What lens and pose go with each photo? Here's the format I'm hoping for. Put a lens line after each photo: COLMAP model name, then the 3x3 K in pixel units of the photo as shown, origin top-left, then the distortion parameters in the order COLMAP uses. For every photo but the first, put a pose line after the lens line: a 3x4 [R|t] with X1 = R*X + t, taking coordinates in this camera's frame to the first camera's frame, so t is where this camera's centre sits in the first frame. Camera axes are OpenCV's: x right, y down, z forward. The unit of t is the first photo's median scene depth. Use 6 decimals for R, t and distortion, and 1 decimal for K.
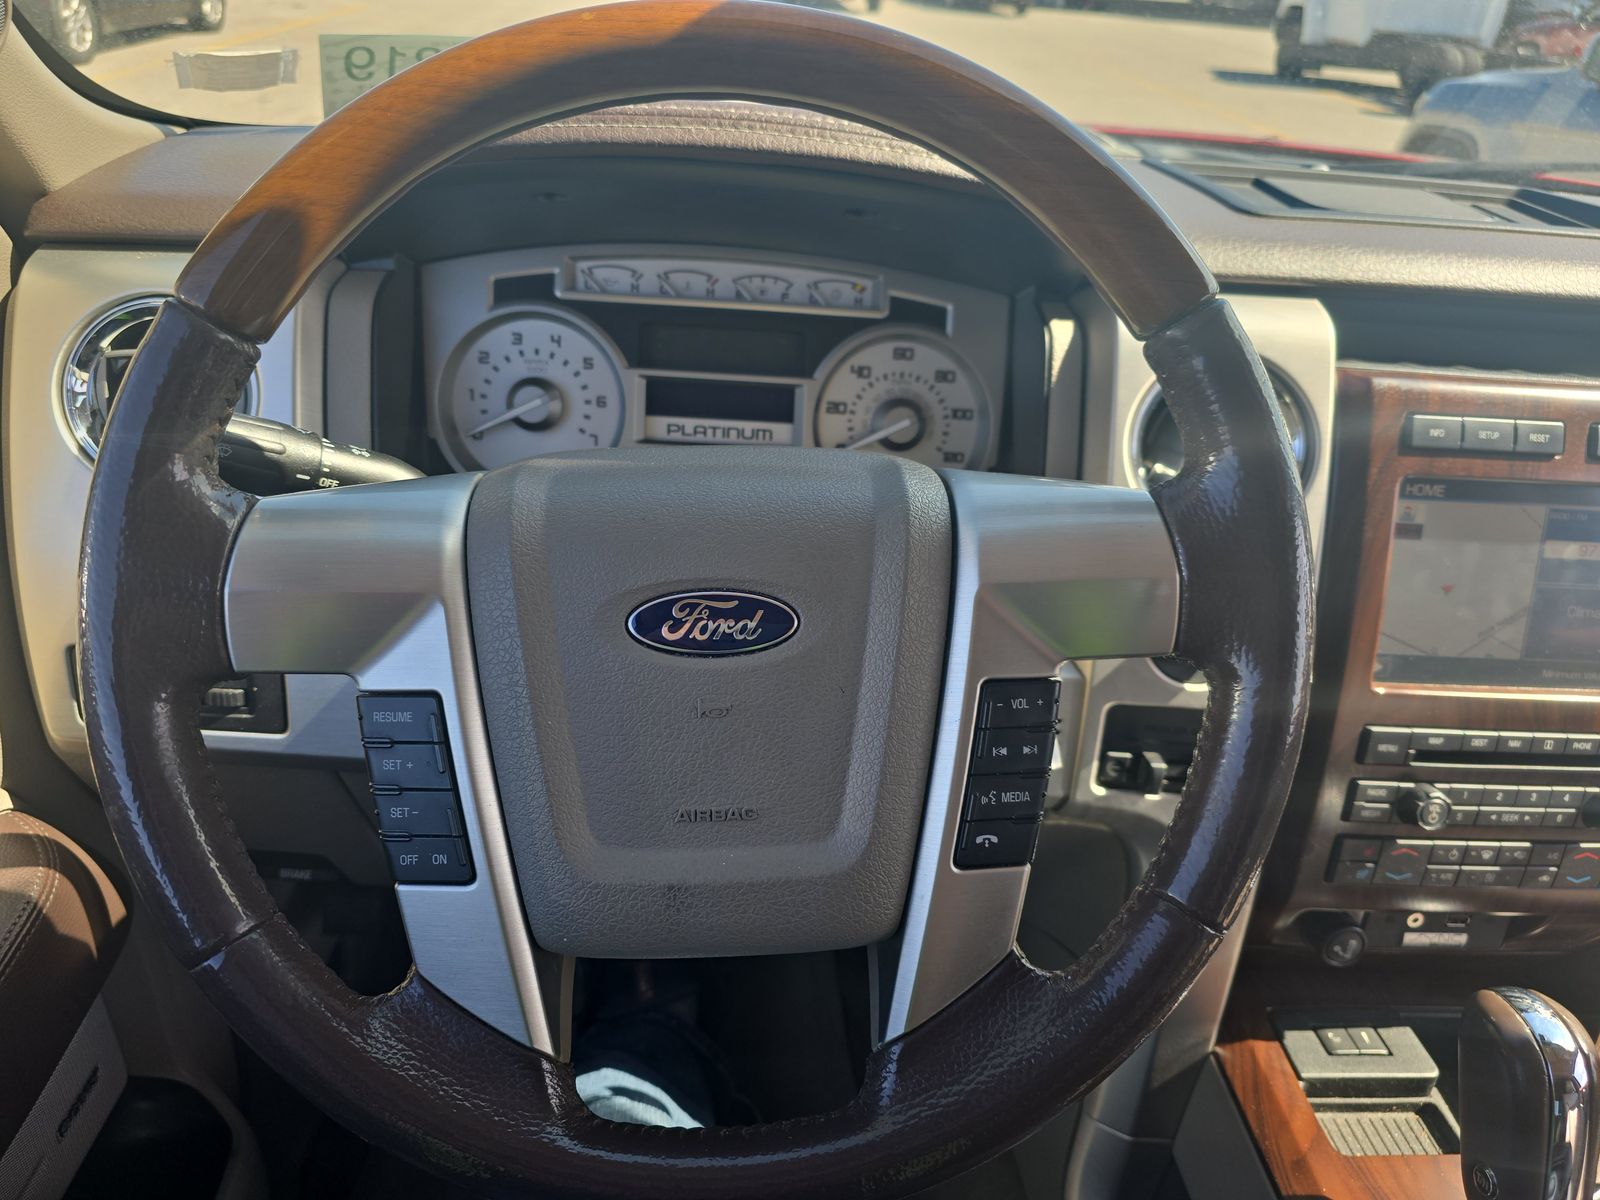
lens RADIAL K [[1081.3, 0, 800.0], [0, 1081.3, 600.0], [0, 0, 1]] dist [0.001321, -0.003828]
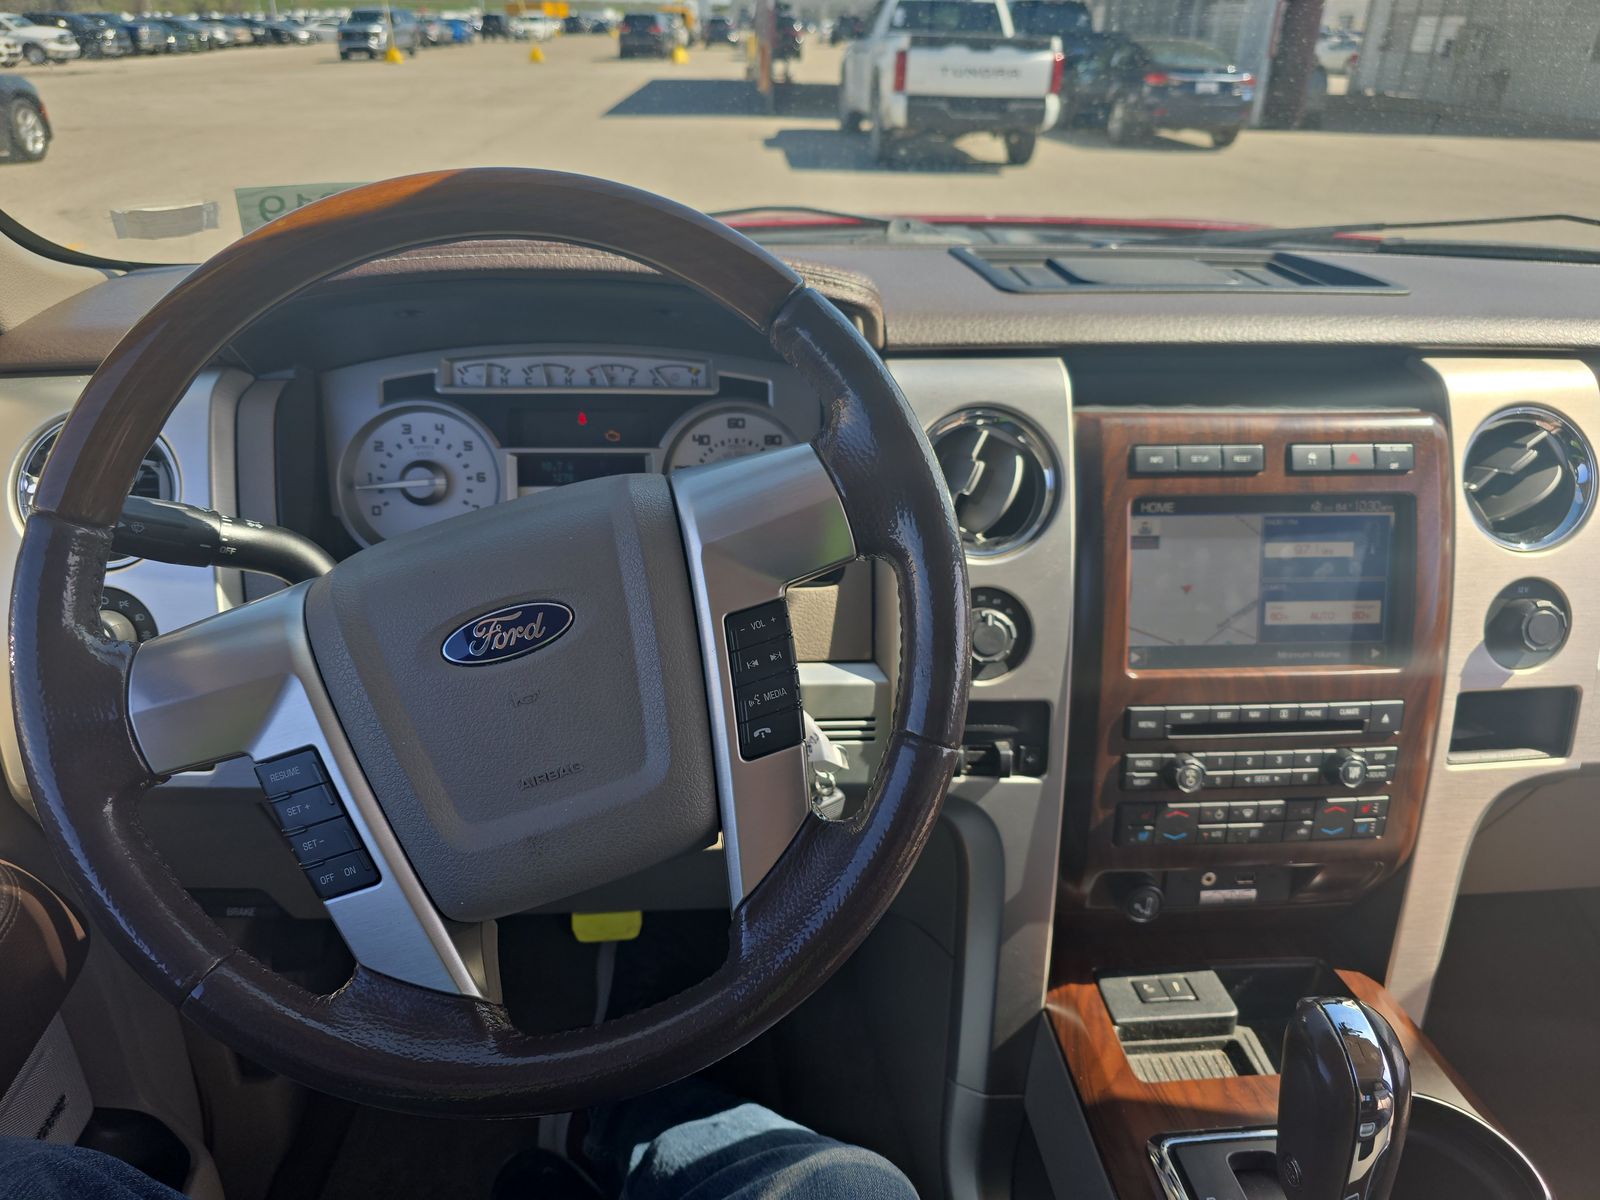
lens RADIAL K [[1066.8, 0, 800.0], [0, 1066.8, 600.0], [0, 0, 1]] dist [0.023941, -0.028302]
pose [[0.998061, -0.061041, 0.012180, 0.147831], [0.061742, 0.995671, -0.069472, 0.055444], [-0.007887, 0.070089, 0.997510, -0.168887]]
